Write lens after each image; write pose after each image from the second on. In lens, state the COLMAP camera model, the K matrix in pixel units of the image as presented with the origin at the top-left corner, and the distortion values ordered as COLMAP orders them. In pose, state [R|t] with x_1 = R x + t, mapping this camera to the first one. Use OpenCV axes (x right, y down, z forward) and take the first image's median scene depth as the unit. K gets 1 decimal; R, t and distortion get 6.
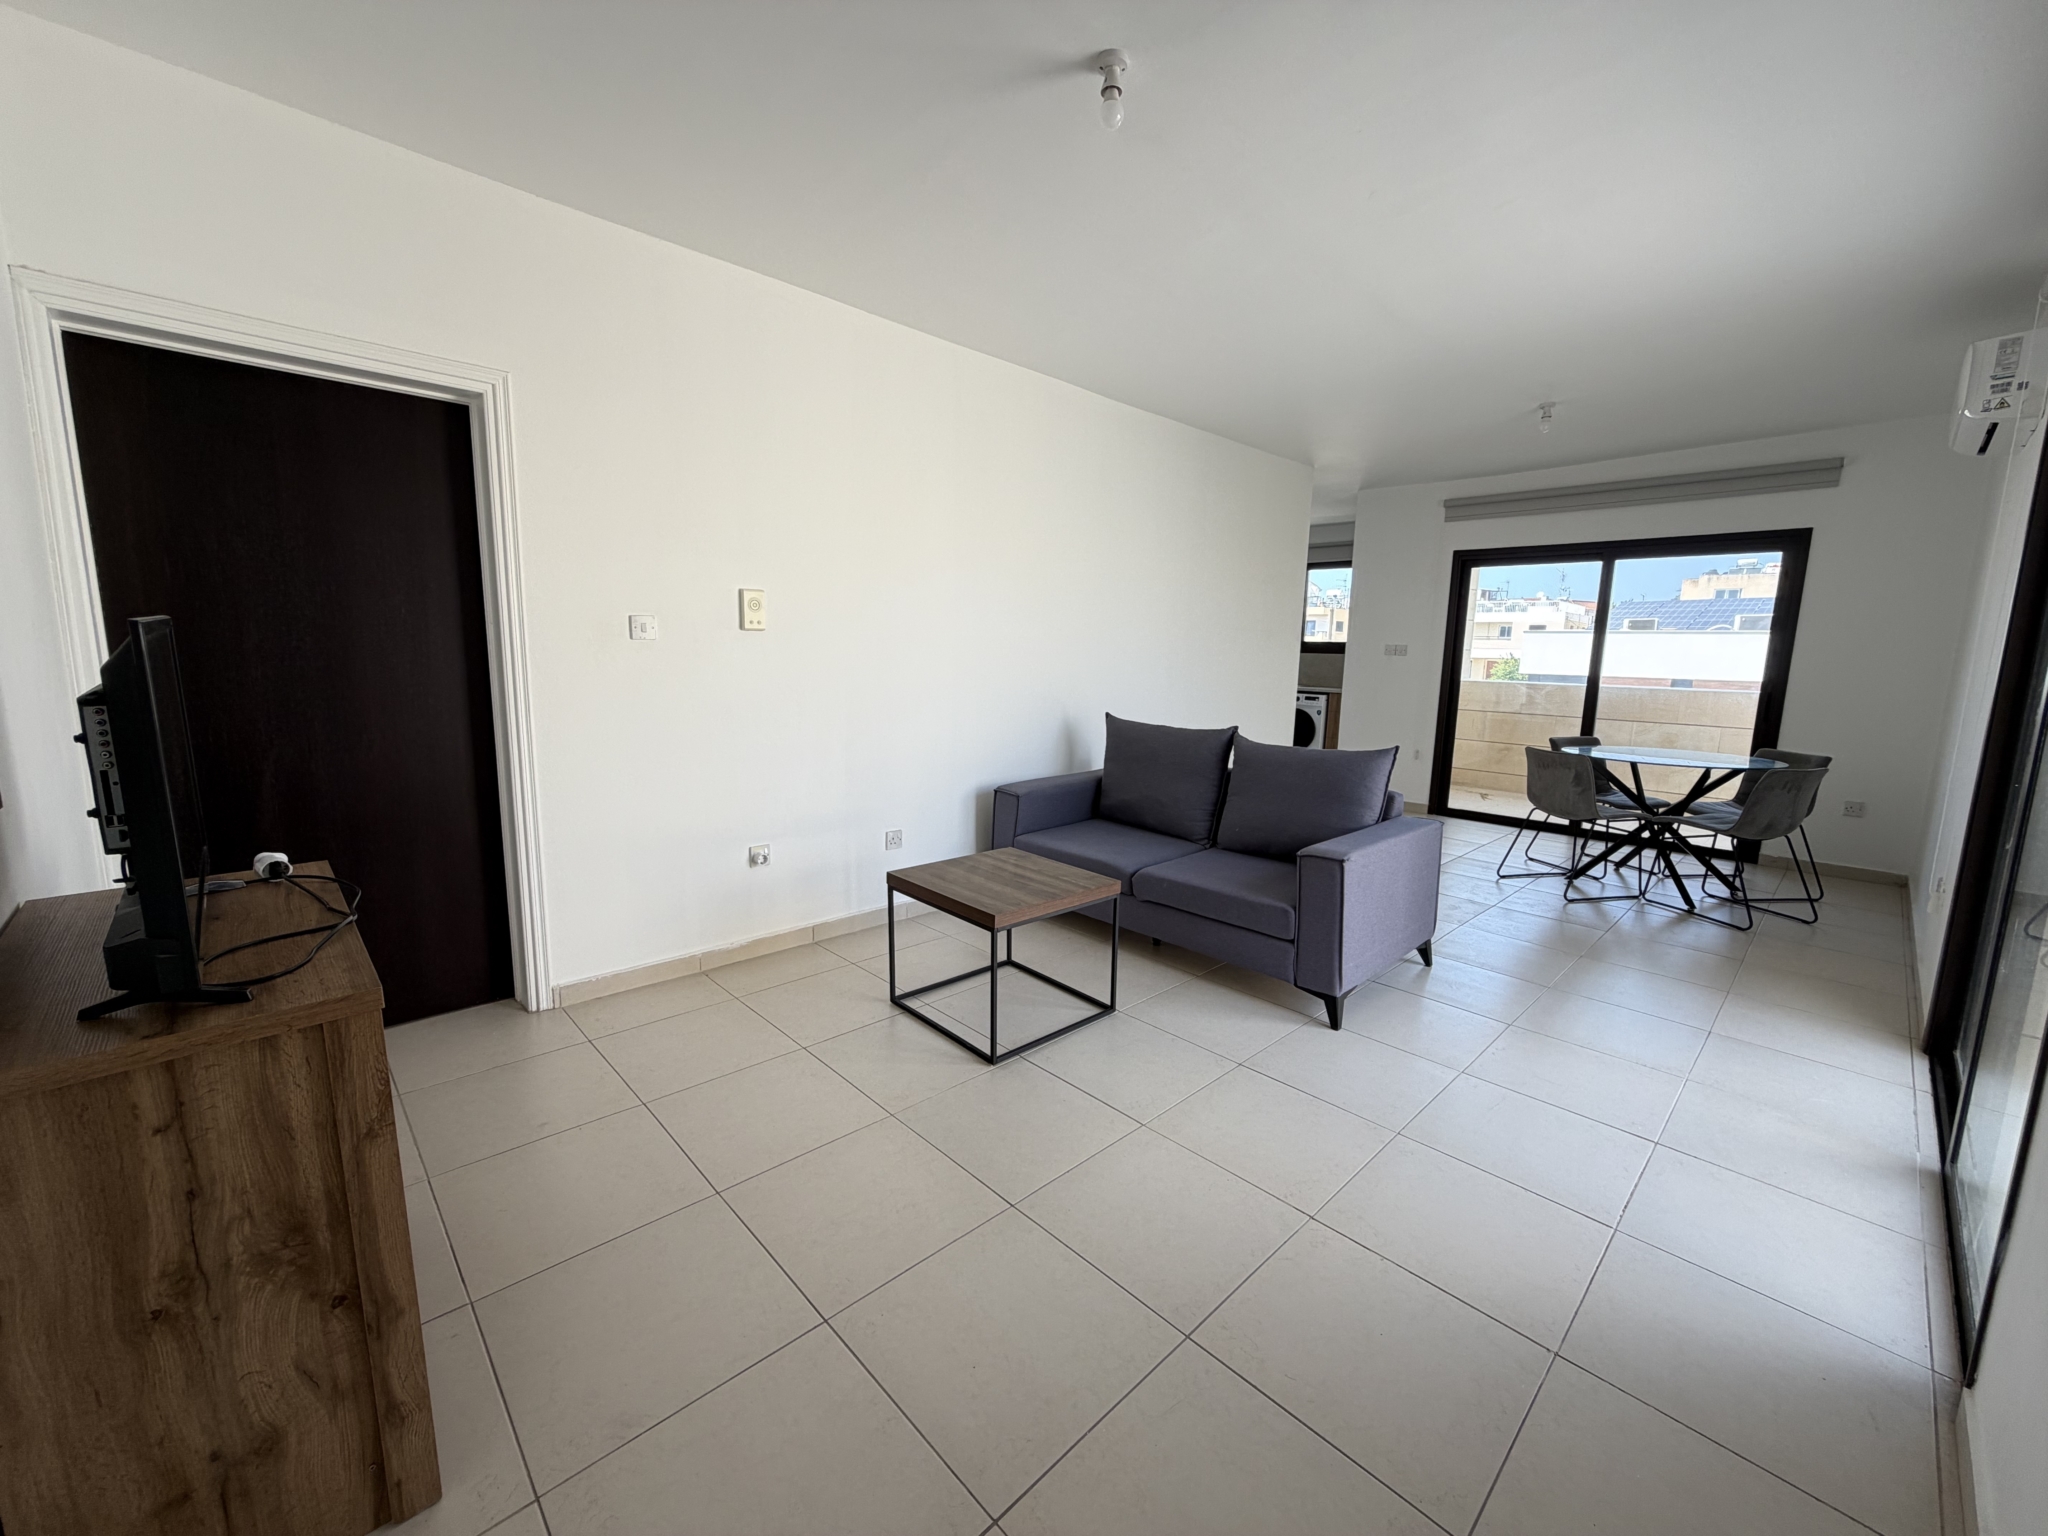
lens RADIAL K [[817.4, 0, 1028.7], [0, 817.4, 771.6], [0, 0, 1]] dist [0.001043, 0.000129]
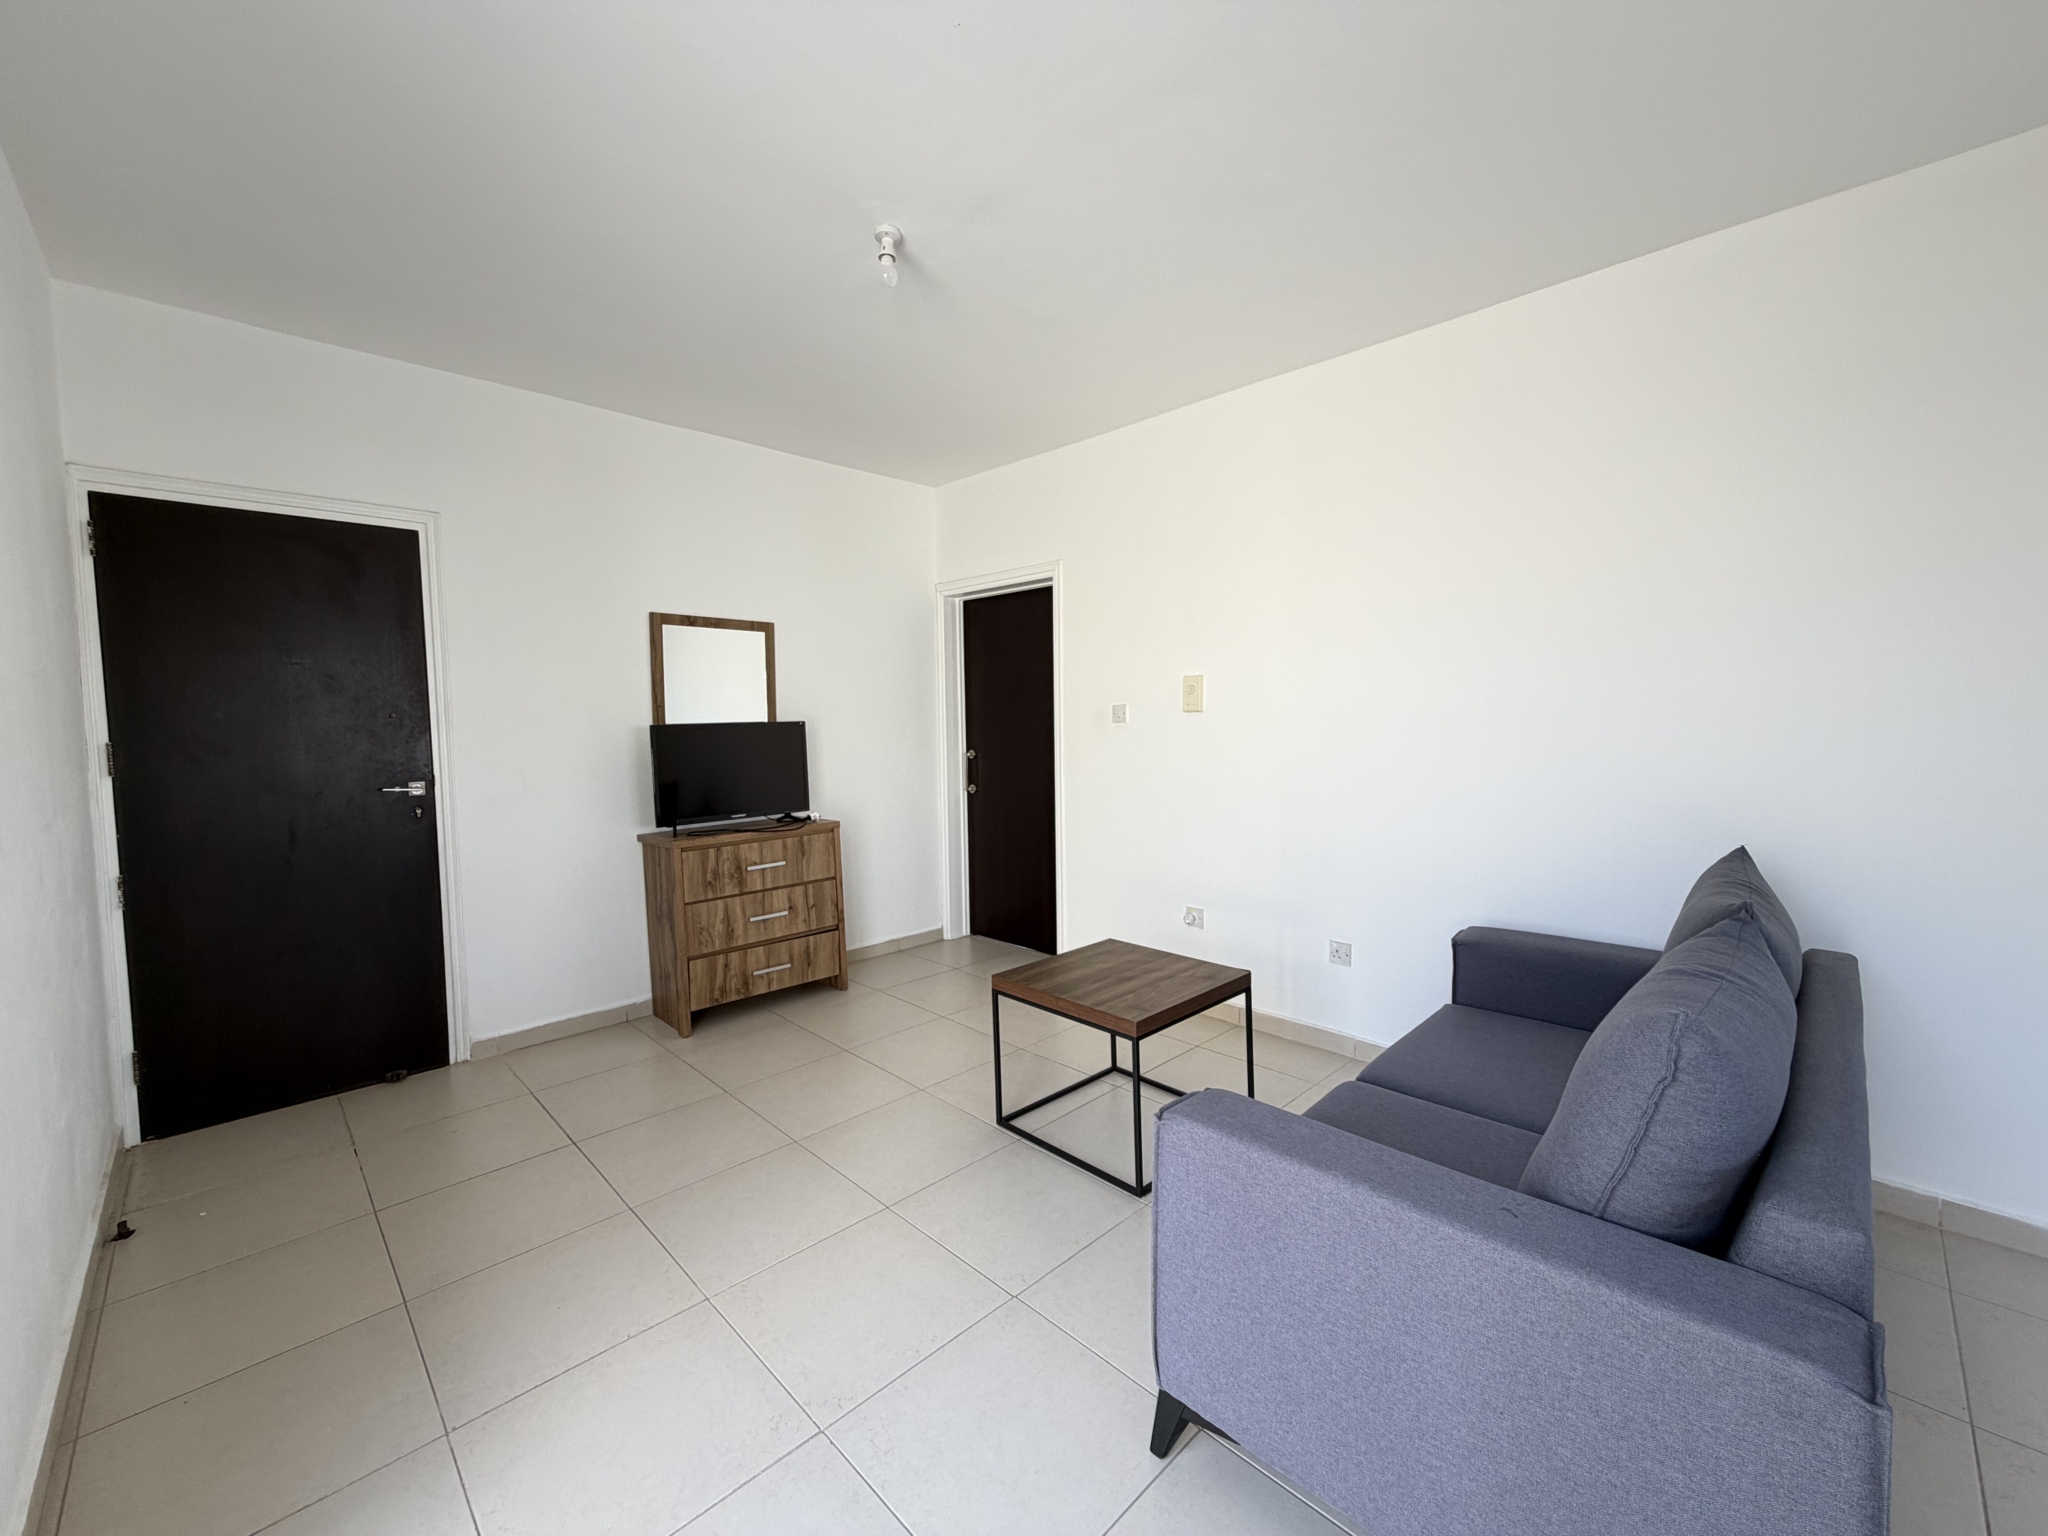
lens RADIAL K [[817.4, 0, 1028.5], [0, 817.4, 764.2], [0, 0, 1]] dist [0.001043, 0.000129]
pose [[0.015684, 0.028057, -0.999483, 0.852221], [-0.140752, 0.989714, 0.025575, -0.108735], [0.989921, 0.140278, 0.019472, 0.831294]]
